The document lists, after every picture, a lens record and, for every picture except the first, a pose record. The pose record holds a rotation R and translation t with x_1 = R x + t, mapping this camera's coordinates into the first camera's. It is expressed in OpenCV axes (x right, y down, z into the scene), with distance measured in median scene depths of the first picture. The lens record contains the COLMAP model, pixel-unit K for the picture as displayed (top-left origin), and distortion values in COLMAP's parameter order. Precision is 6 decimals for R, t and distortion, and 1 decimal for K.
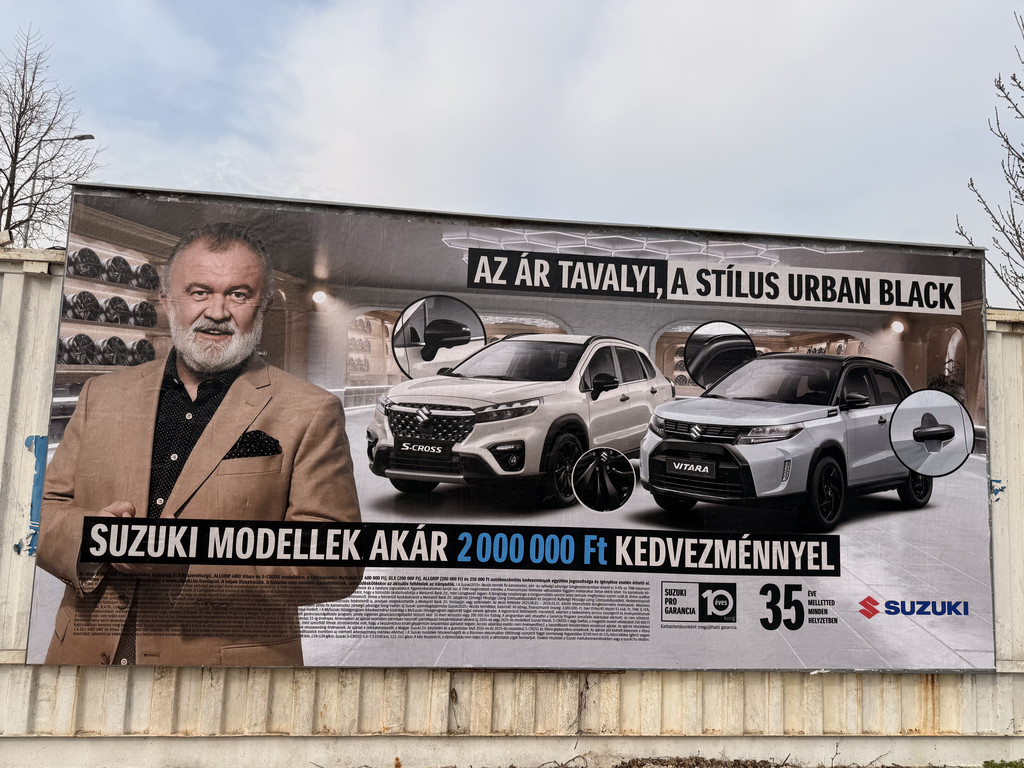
lens RADIAL K [[738.4, 0, 515.9], [0, 738.4, 384.1], [0, 0, 1]] dist [0.050911, -0.058541]
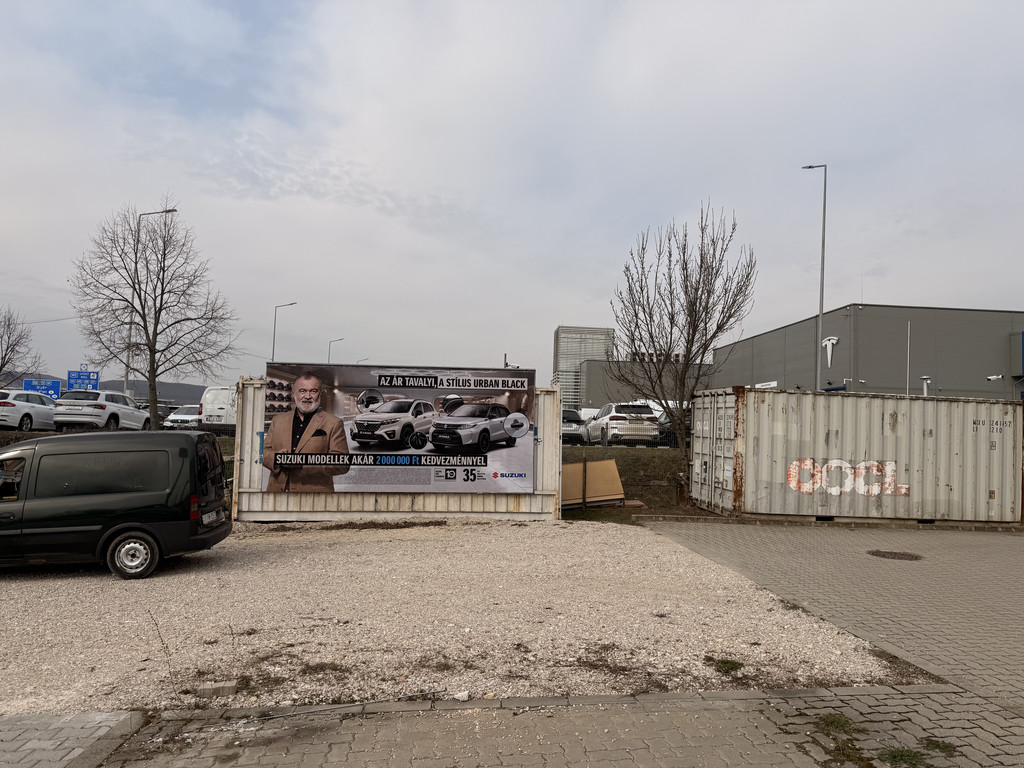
lens RADIAL K [[738.4, 0, 530.7], [0, 738.4, 387.4], [0, 0, 1]] dist [0.050911, -0.058541]
pose [[0.999719, -0.018853, -0.014386, 0.714256], [0.019510, 0.998704, 0.047016, -0.280742], [0.013481, -0.047283, 0.998791, -2.510166]]
